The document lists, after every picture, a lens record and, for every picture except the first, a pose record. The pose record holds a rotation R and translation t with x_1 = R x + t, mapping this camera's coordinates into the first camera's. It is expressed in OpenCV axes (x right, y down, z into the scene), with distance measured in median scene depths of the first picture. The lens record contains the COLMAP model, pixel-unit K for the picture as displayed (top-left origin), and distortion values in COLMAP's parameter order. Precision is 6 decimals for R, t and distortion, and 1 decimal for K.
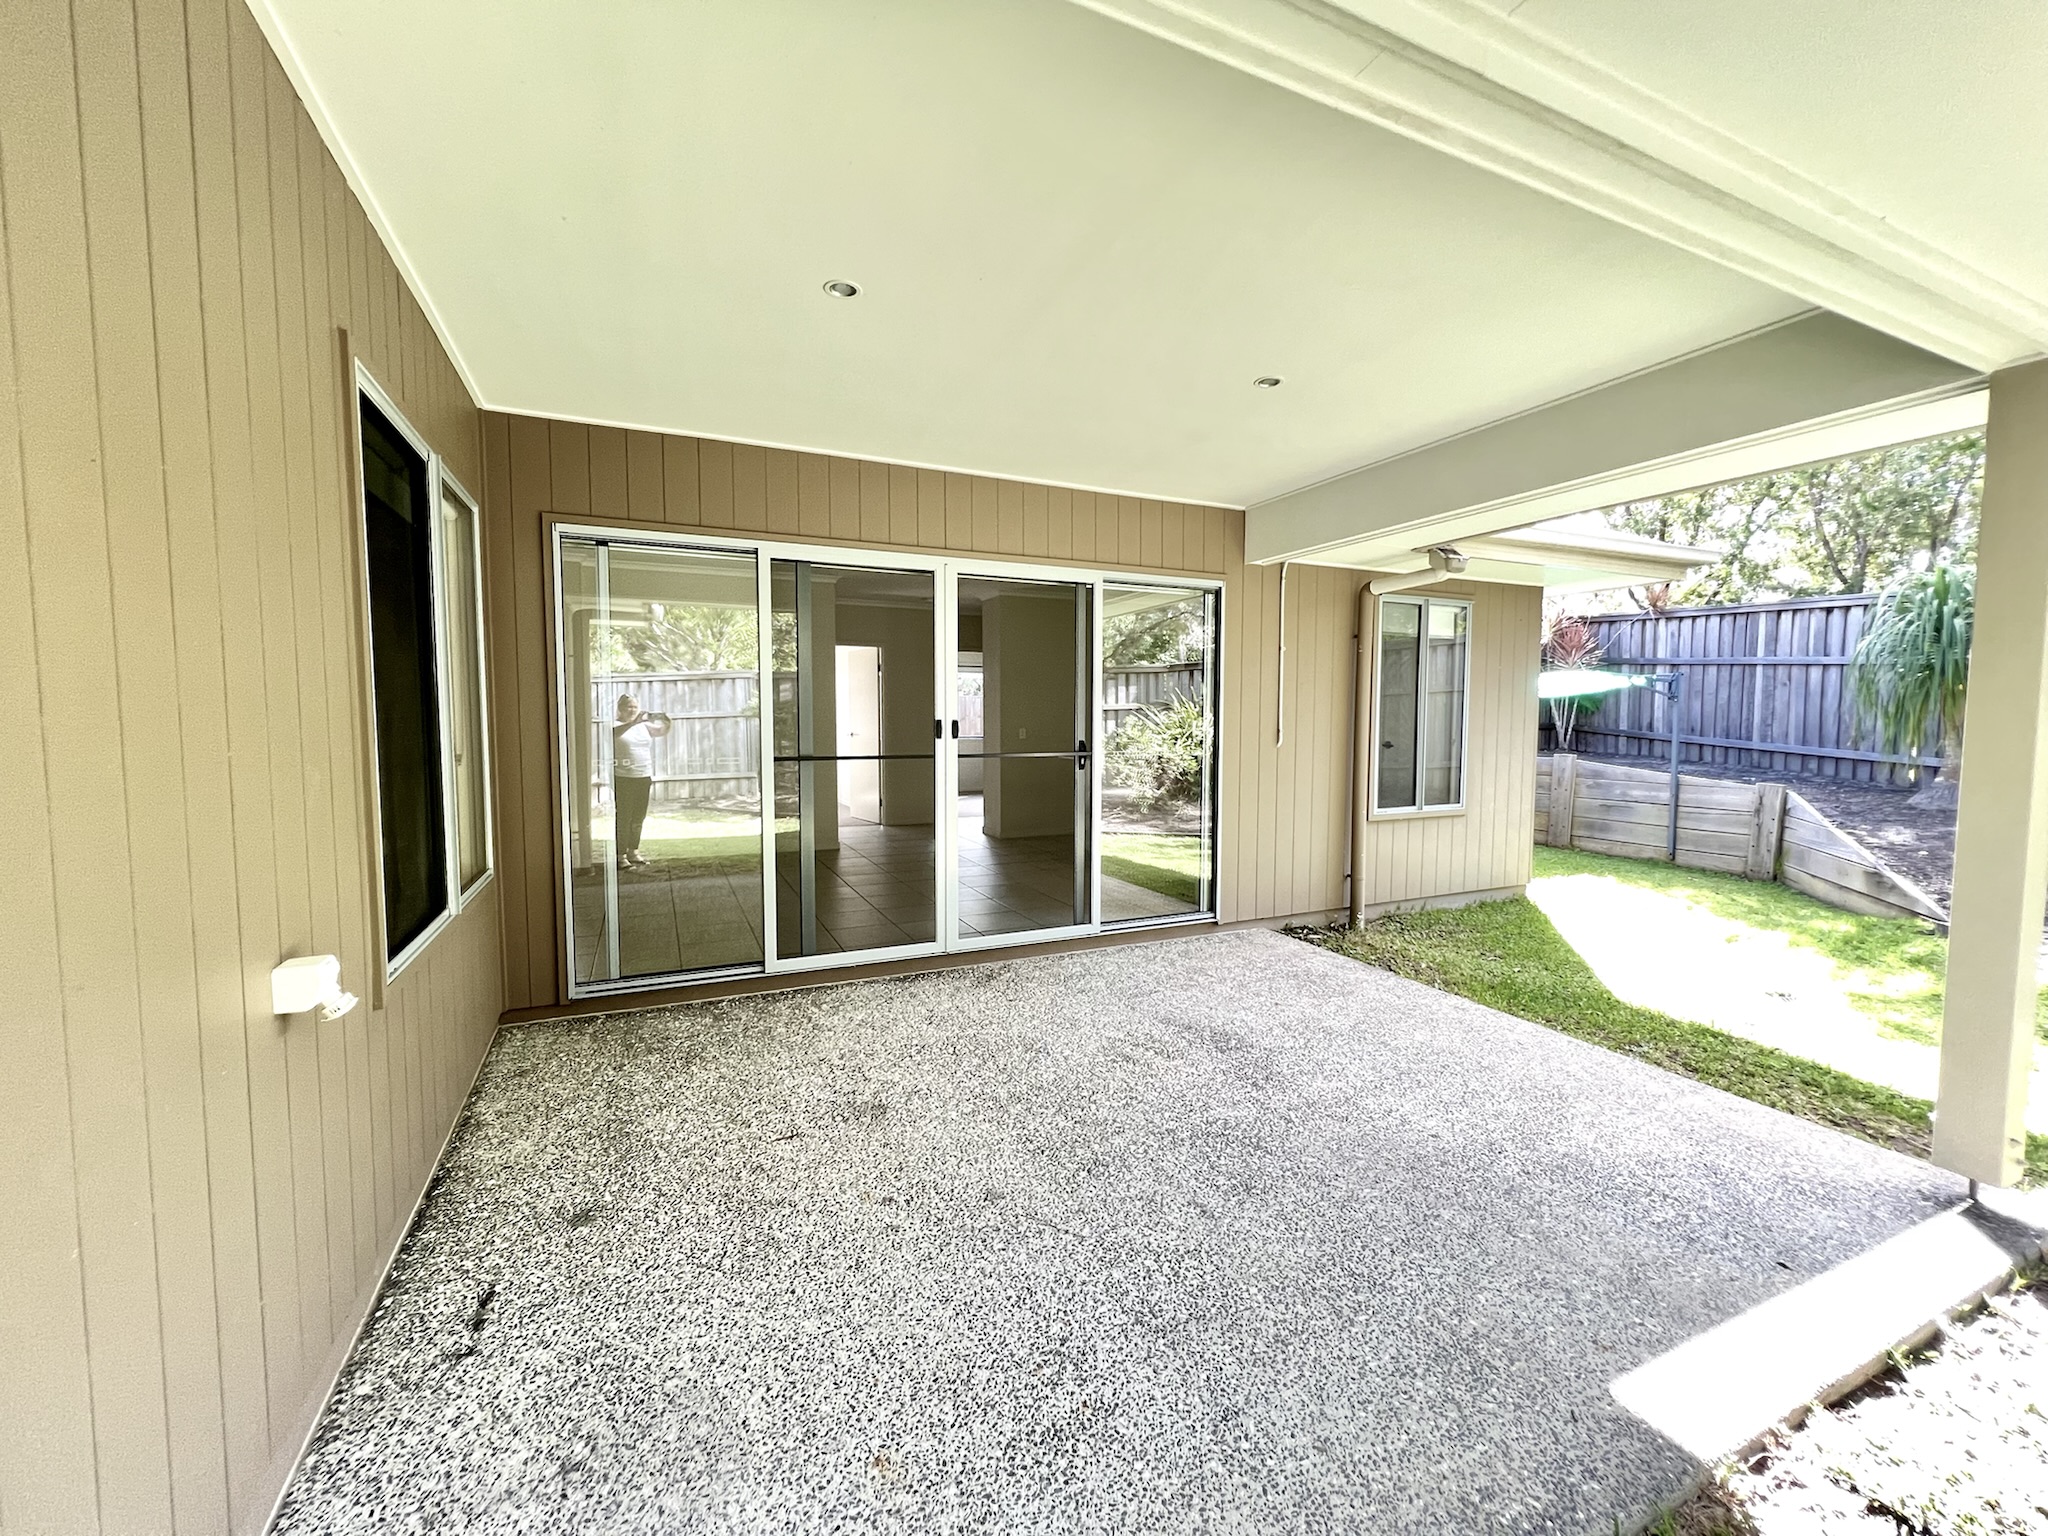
lens RADIAL K [[822.8, 0, 1024.0], [0, 822.8, 768.0], [0, 0, 1]] dist [-0.000274, 0.000092]
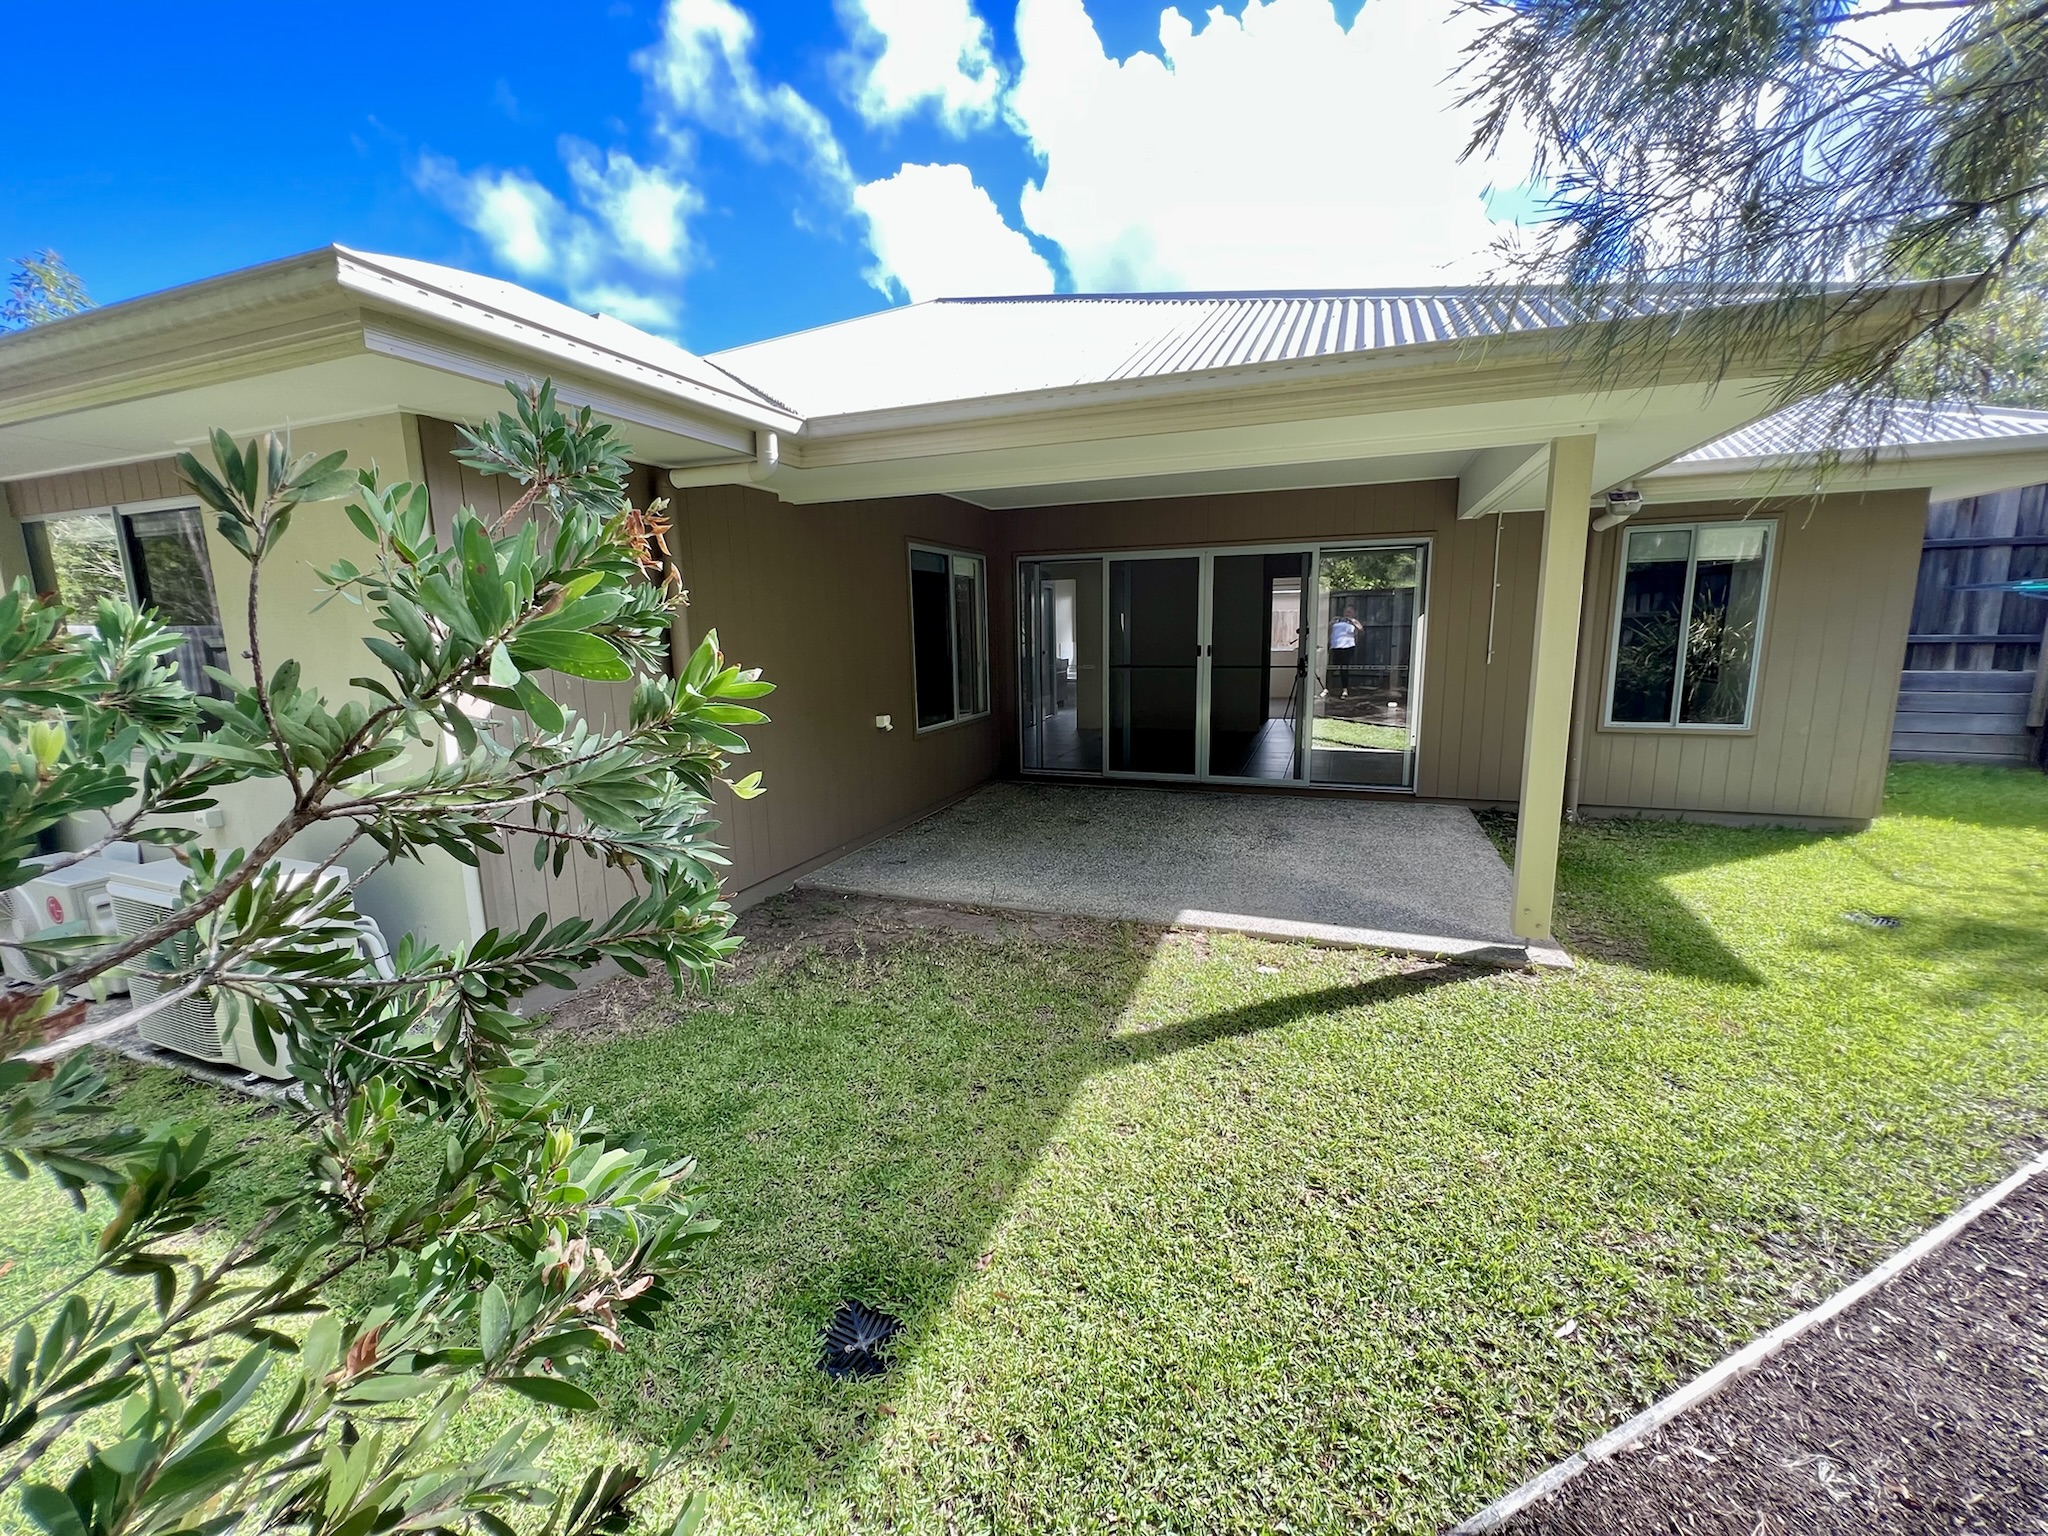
lens RADIAL K [[822.8, 0, 1024.0], [0, 822.8, 768.0], [0, 0, 1]] dist [-0.000274, 0.000092]
pose [[0.702491, 0.106757, -0.703640, 0.899853], [-0.025495, 0.991826, 0.125028, -0.010326], [0.711236, -0.069892, 0.699470, -0.490400]]
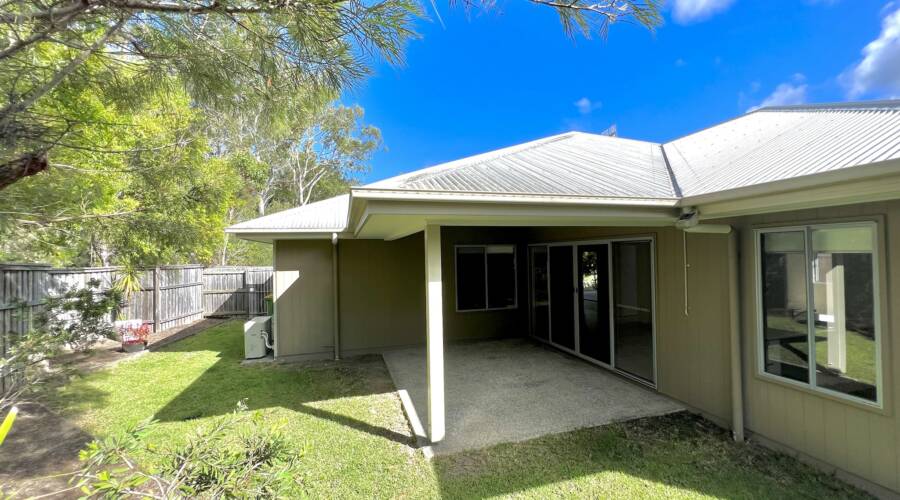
lens RADIAL K [[368.0, 0, 450.0], [0, 368.0, 250.0], [0, 0, 1]] dist [-0.001500, -0.000157]
pose [[-0.145318, -0.015238, -0.989268, 1.581995], [-0.045799, 0.998913, -0.008659, -0.185514], [0.988324, 0.044050, -0.145858, 0.719824]]
